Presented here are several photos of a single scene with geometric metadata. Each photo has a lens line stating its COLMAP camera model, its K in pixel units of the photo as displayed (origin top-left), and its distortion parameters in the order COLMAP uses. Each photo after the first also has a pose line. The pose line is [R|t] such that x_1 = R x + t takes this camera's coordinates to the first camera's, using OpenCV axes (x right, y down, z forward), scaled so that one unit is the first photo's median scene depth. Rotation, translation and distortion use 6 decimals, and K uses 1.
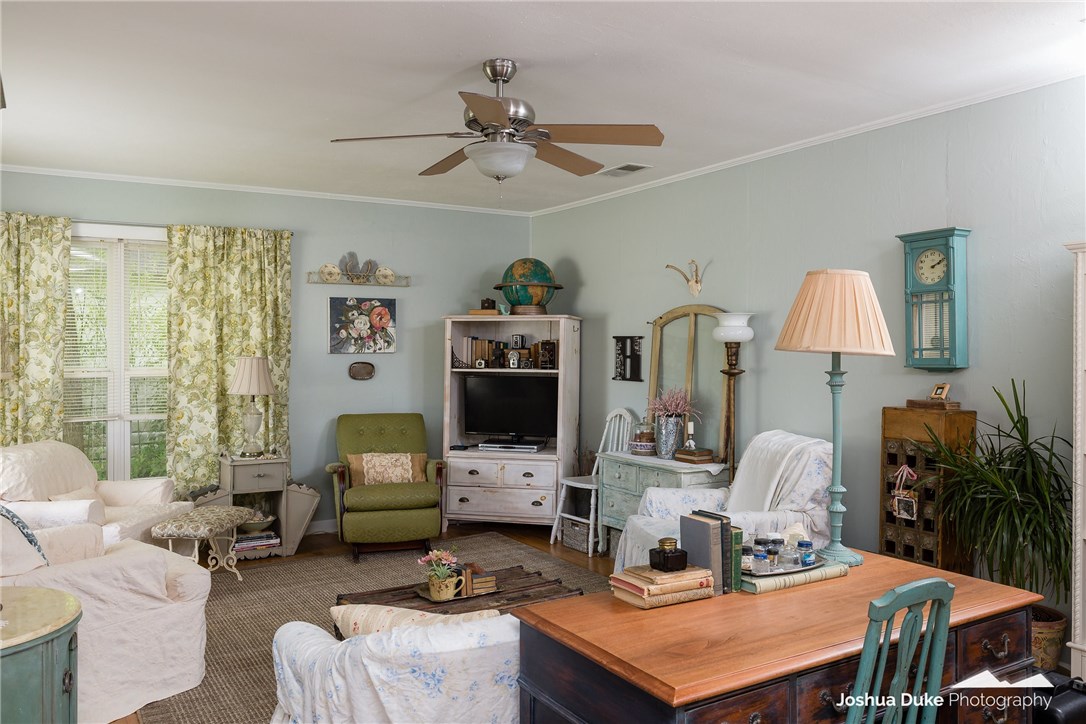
lens RADIAL K [[840.1, 0, 542.6], [0, 840.1, 358.3], [0, 0, 1]] dist [-0.005144, -0.002028]
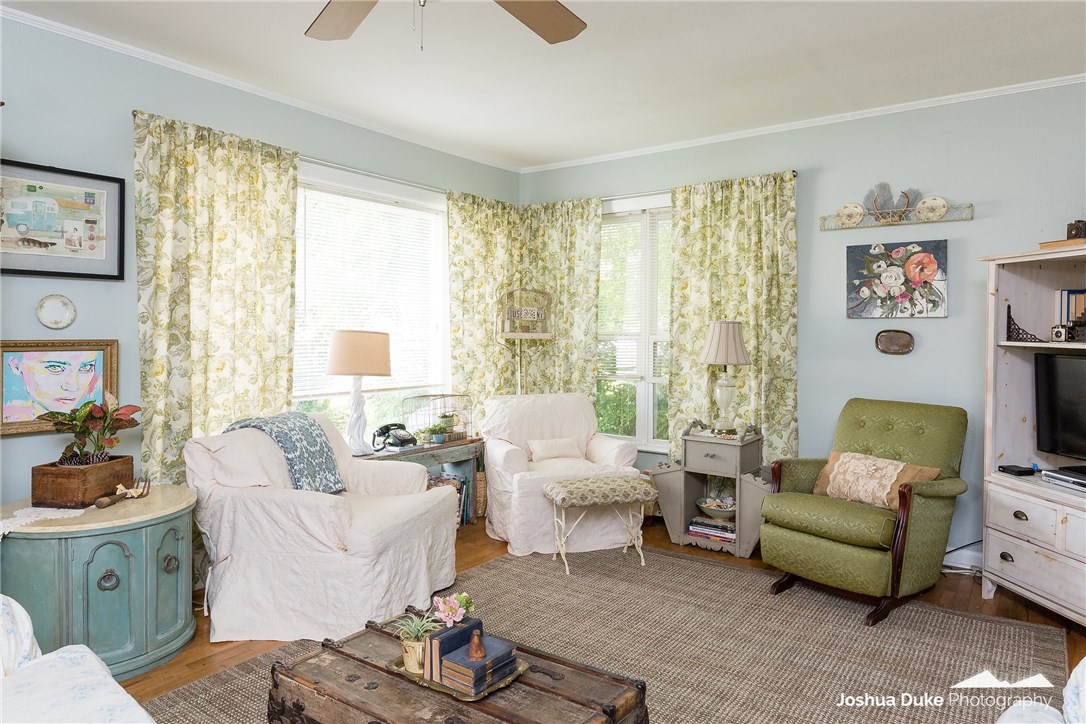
lens RADIAL K [[705.8, 0, 541.9], [0, 705.8, 334.3], [0, 0, 1]] dist [0.001588, -0.003342]
pose [[0.393055, 0.012285, -0.919433, 0.243925], [-0.016911, 0.999838, 0.006129, 0.010158], [0.919359, 0.013140, 0.393199, 0.492590]]
